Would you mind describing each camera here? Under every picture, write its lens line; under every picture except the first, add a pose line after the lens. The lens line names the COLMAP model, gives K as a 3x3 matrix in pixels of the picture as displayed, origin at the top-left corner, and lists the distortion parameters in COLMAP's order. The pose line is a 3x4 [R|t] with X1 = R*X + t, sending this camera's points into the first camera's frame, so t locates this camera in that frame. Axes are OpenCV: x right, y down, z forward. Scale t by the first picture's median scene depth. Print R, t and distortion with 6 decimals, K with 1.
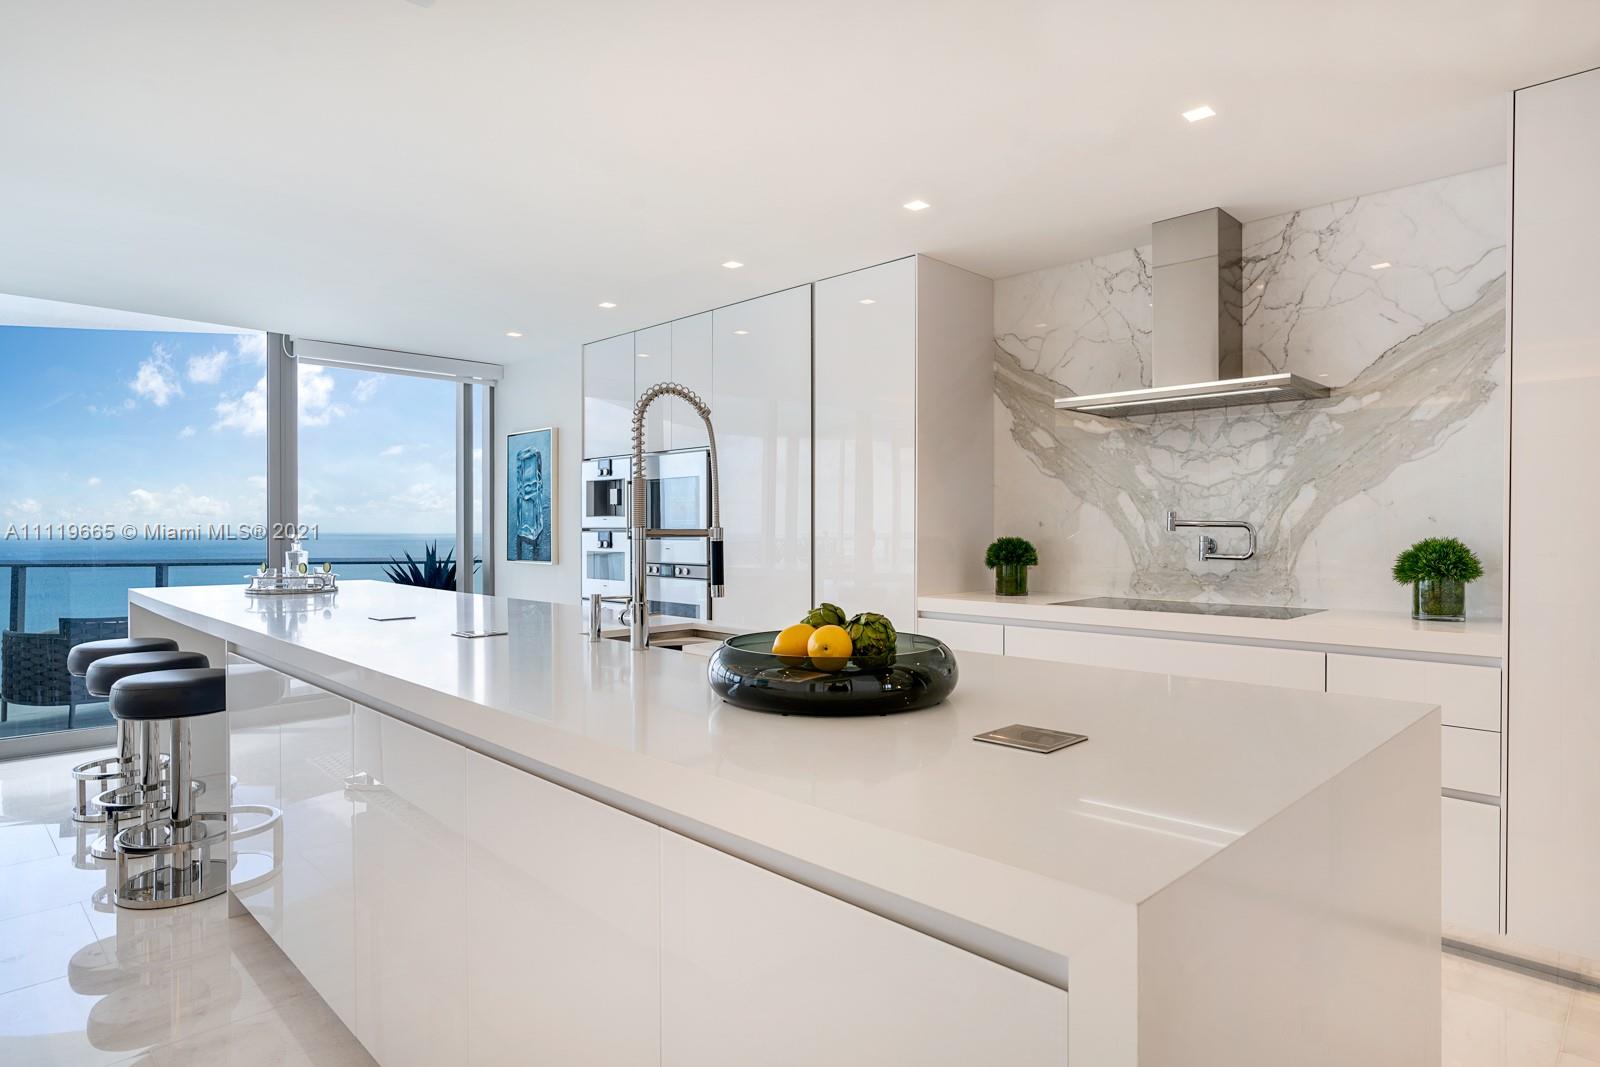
lens RADIAL K [[900.9, 0, 790.4], [0, 900.9, 530.8], [0, 0, 1]] dist [-0.007605, 0.001218]
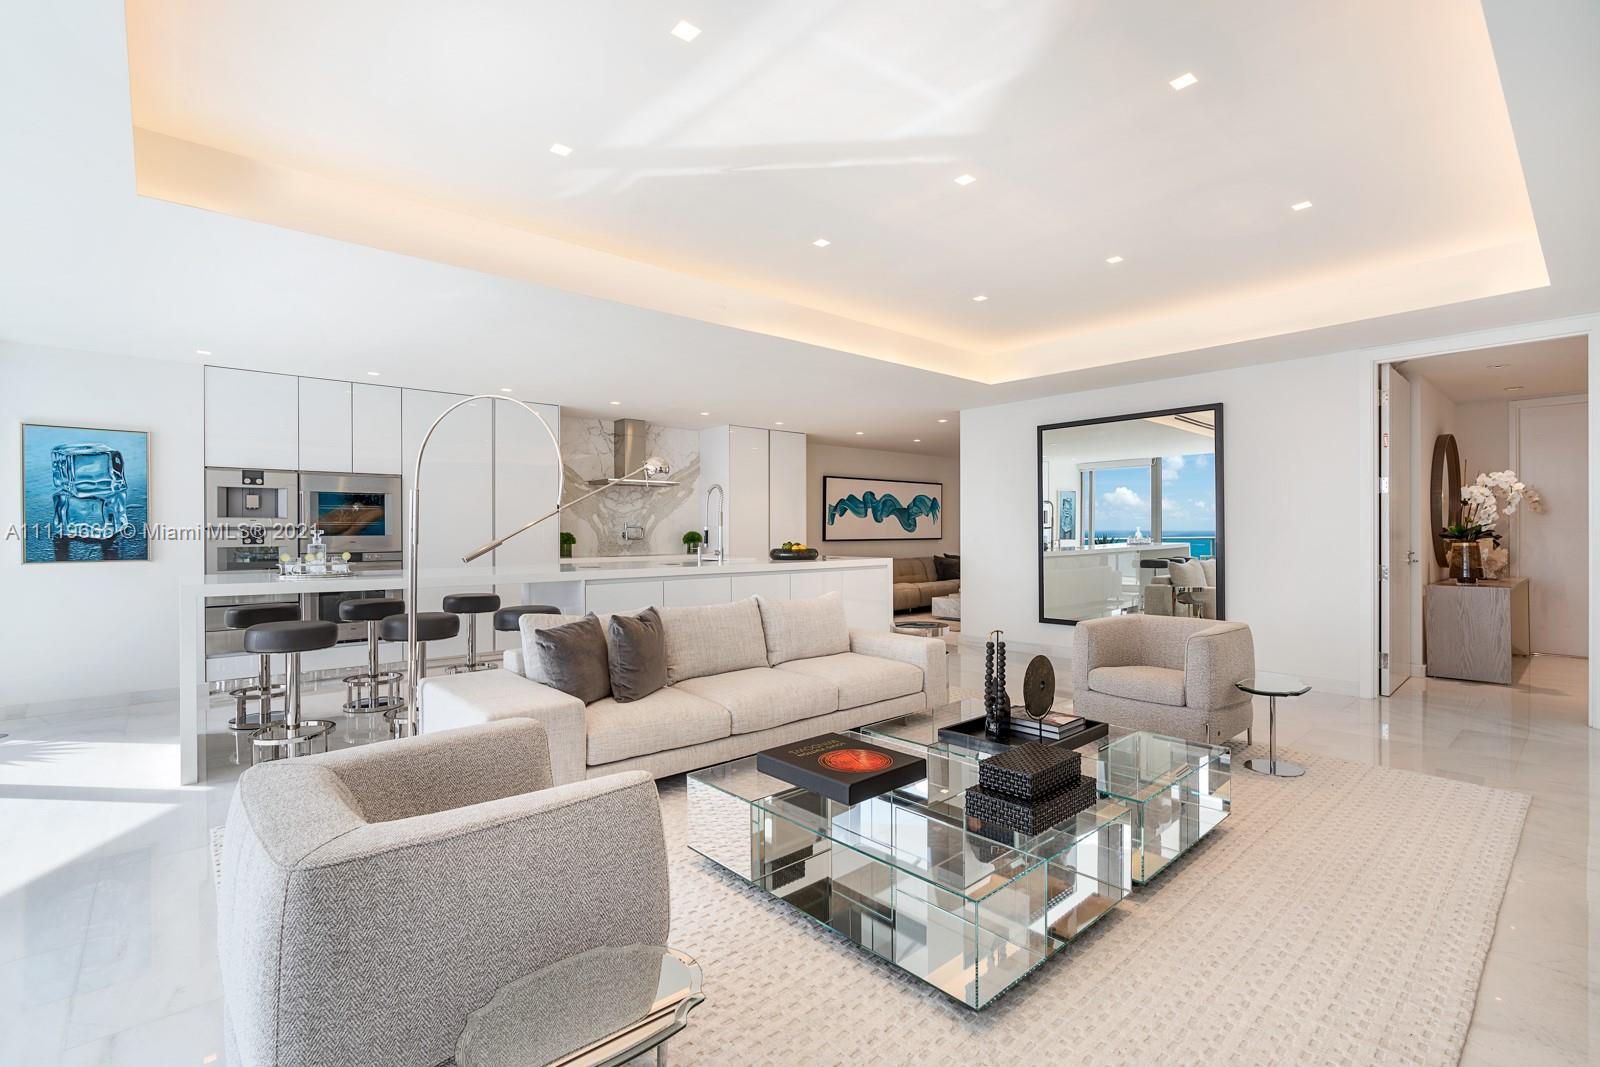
lens RADIAL K [[725.2, 0, 803.3], [0, 725.2, 531.3], [0, 0, 1]] dist [0.001335, -0.000095]
pose [[0.046589, -0.005270, 0.998900, -1.743503], [-0.000743, 0.999986, 0.005310, -0.005297], [-0.998914, -0.000990, 0.046584, 0.326235]]
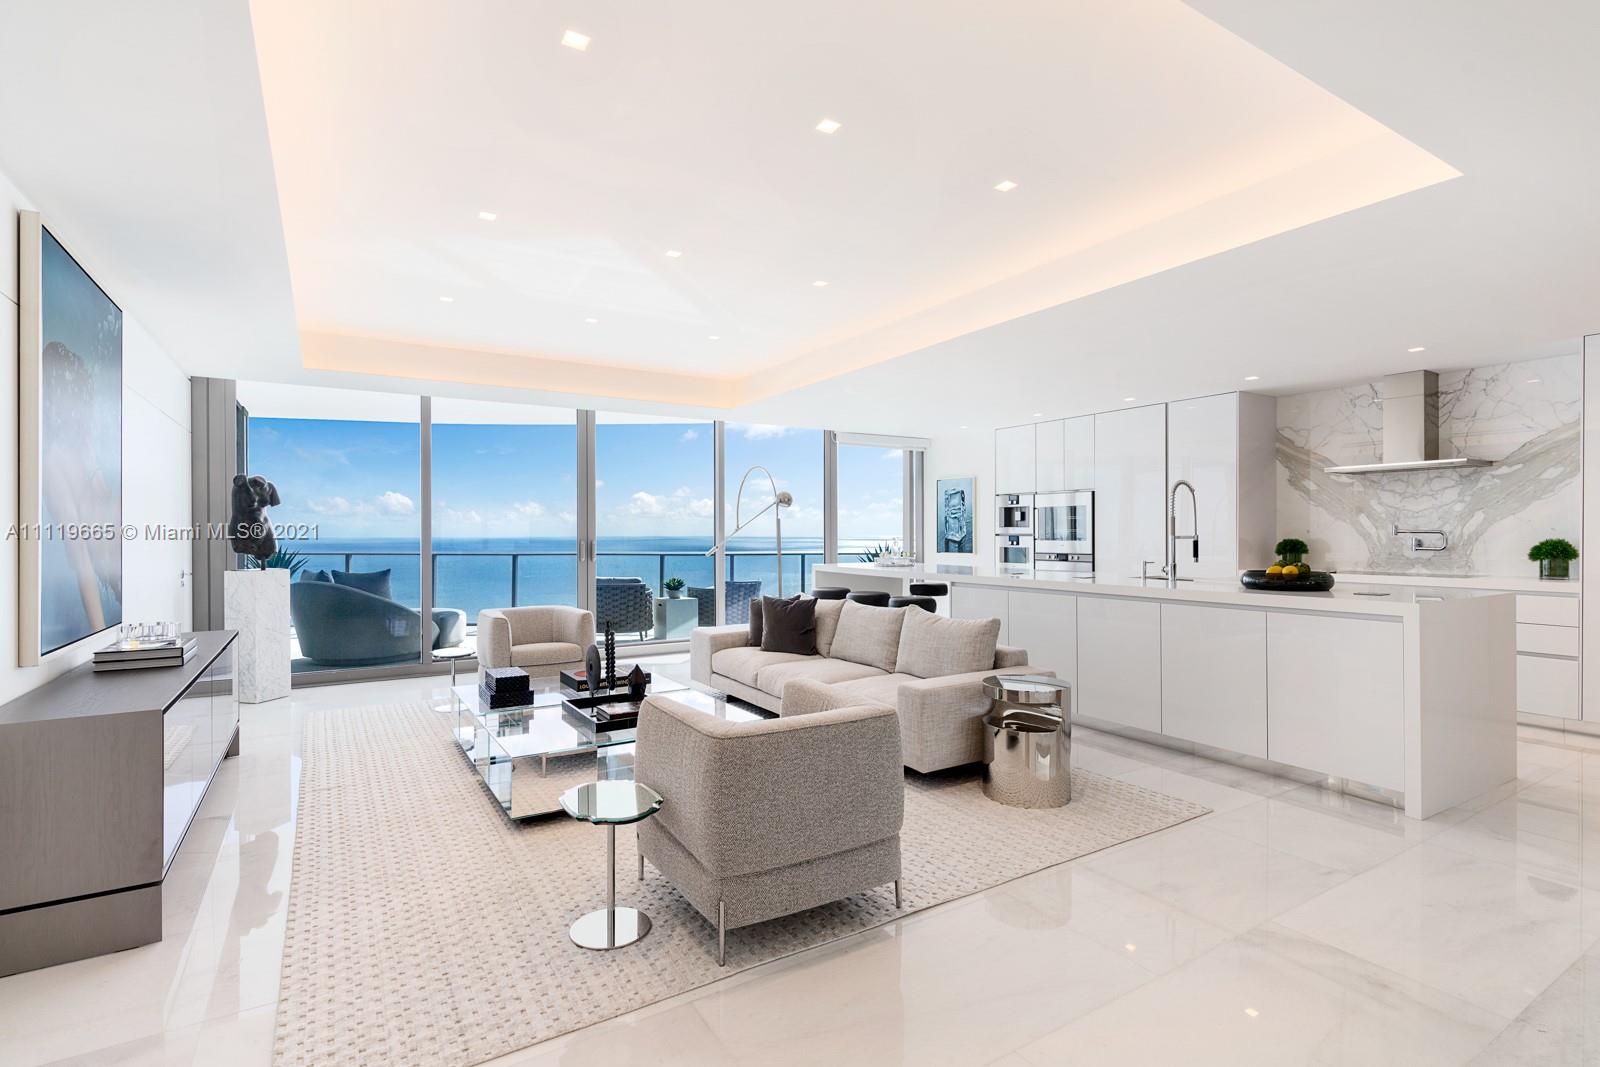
lens RADIAL K [[757.5, 0, 773.3], [0, 757.5, 534.8], [0, 0, 1]] dist [-0.004405, -0.000315]
pose [[0.967650, -0.001983, -0.252289, -0.437407], [0.002166, 0.999998, 0.000450, -0.004307], [0.252288, -0.000982, 0.967652, -0.861856]]
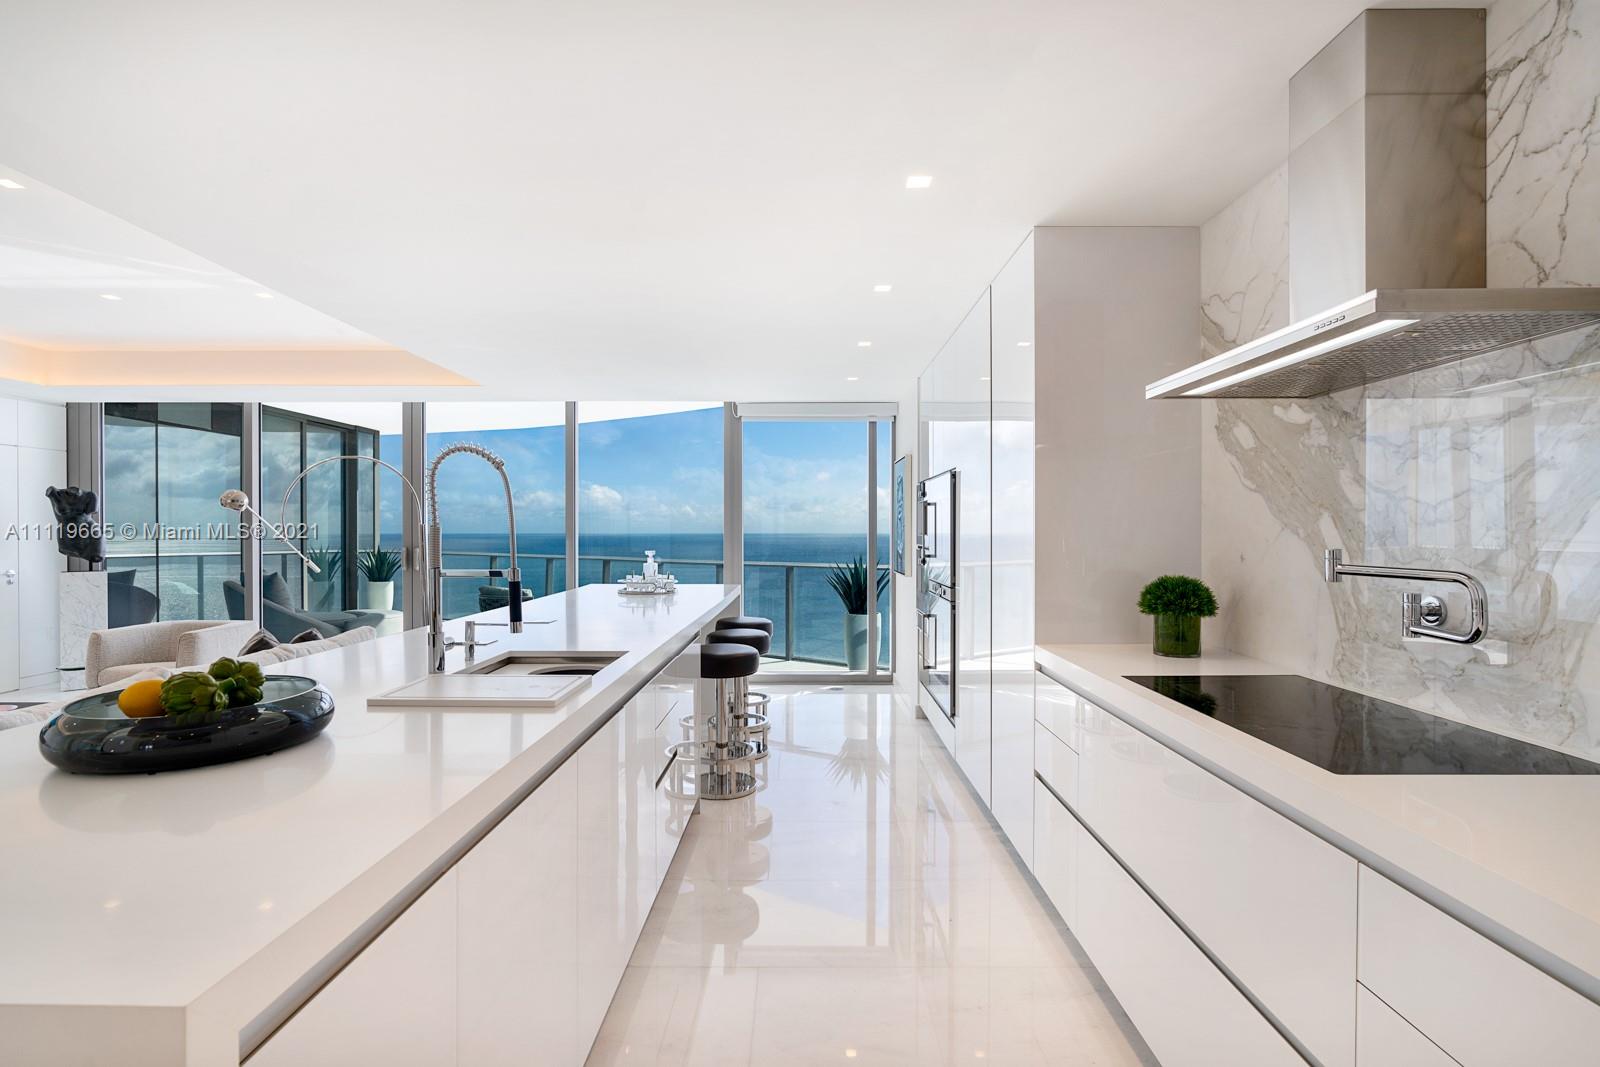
lens RADIAL K [[757.5, 0, 801.4], [0, 757.5, 531.9], [0, 0, 1]] dist [-0.004405, -0.000315]
pose [[0.701635, 0.002441, -0.712532, 0.513332], [-0.001940, 0.999997, 0.001515, -0.031501], [0.712534, 0.000319, 0.701638, 0.382629]]
